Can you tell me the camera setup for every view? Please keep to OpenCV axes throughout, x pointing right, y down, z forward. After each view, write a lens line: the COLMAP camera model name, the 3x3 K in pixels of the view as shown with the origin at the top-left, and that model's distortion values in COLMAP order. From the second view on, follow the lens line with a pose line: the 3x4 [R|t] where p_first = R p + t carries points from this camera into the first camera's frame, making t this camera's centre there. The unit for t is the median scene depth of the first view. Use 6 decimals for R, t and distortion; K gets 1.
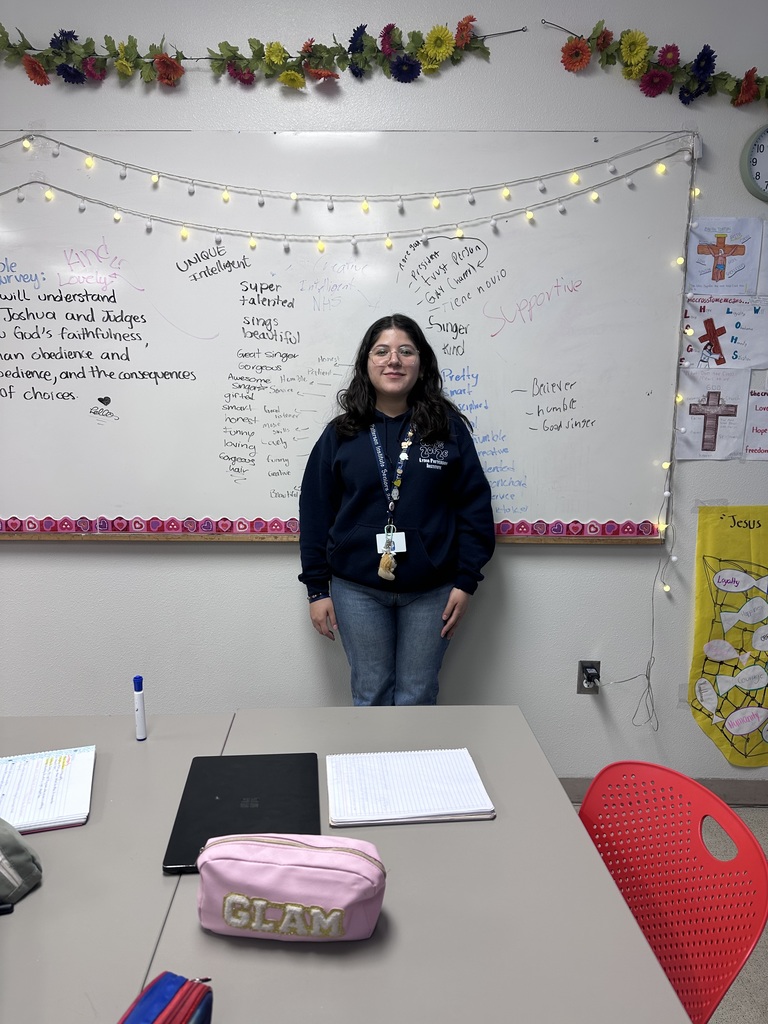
lens RADIAL K [[798.6, 0, 360.0], [0, 798.6, 515.5], [0, 0, 1]] dist [0.004687, -0.036703]
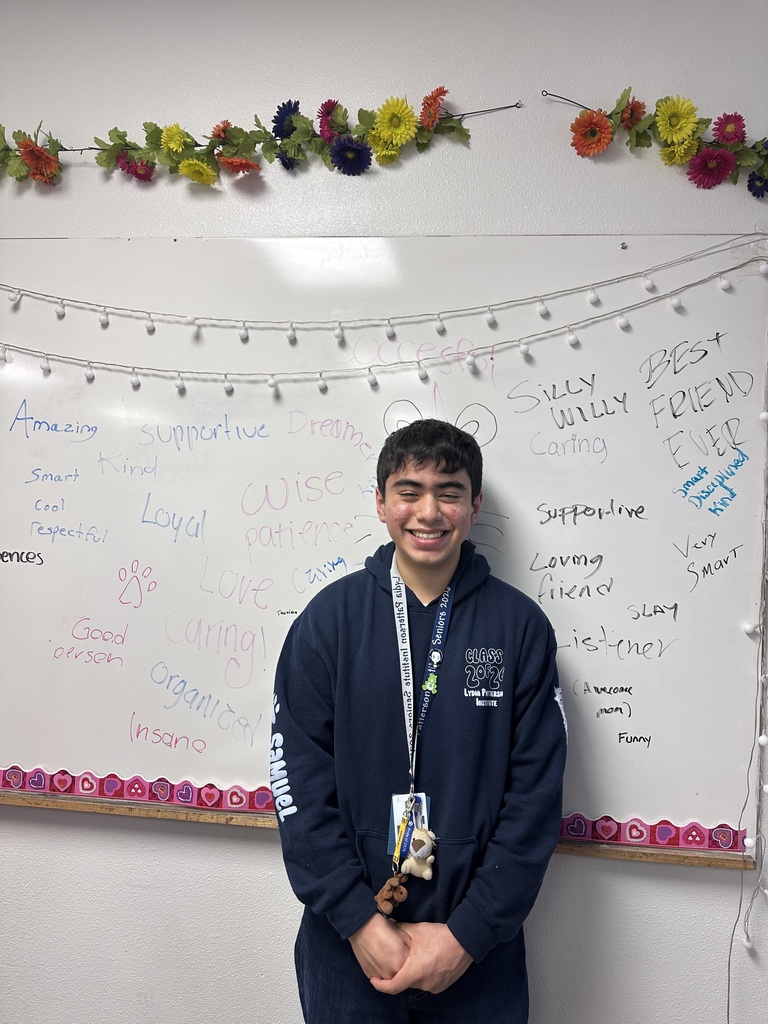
lens RADIAL K [[798.6, 0, 381.7], [0, 798.6, 520.3], [0, 0, 1]] dist [0.004687, -0.036703]
pose [[0.991180, 0.037534, -0.127097, 0.181751], [-0.064836, 0.973781, -0.218052, -0.076589], [0.115581, 0.224369, 0.967626, 0.356478]]
